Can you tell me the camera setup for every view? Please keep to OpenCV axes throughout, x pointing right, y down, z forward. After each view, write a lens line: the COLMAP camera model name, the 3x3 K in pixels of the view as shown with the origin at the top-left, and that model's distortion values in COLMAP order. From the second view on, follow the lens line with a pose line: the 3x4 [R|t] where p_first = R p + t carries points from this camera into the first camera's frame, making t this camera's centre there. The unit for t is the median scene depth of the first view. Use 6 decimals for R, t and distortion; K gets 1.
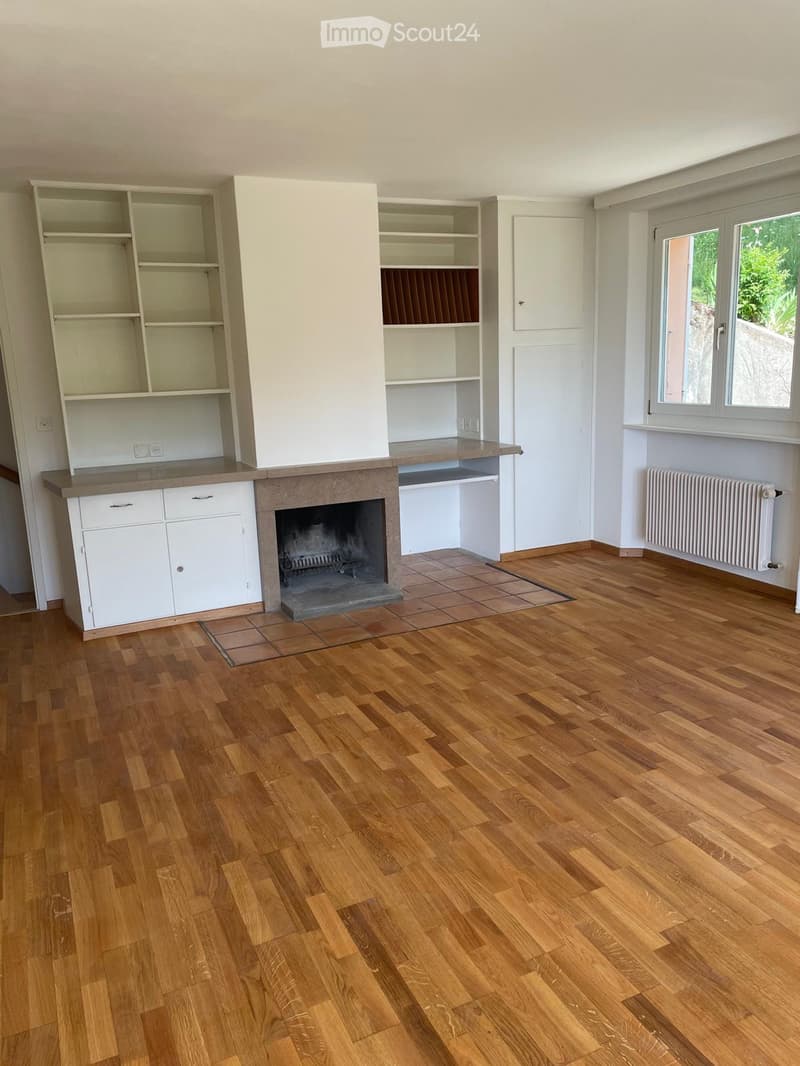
lens RADIAL K [[810.3, 0, 400.0], [0, 810.3, 533.0], [0, 0, 1]] dist [0.085019, -0.122983]
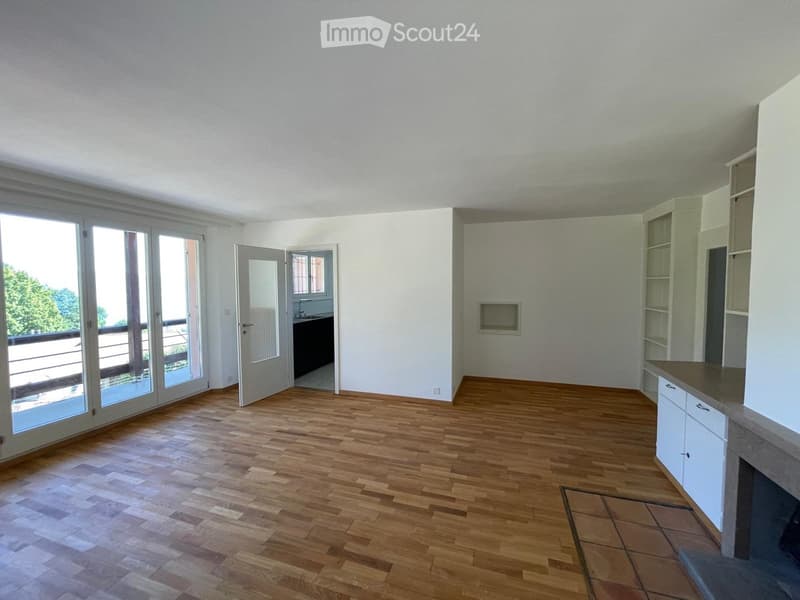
lens RADIAL K [[322.6, 0, 400.0], [0, 322.6, 300.0], [0, 0, 1]] dist [0.002019, 0.000081]
pose [[-0.688079, 0.074377, -0.721814, 0.534894], [-0.126536, 0.967194, 0.220283, -0.348215], [0.714518, 0.242907, -0.656094, 1.436194]]
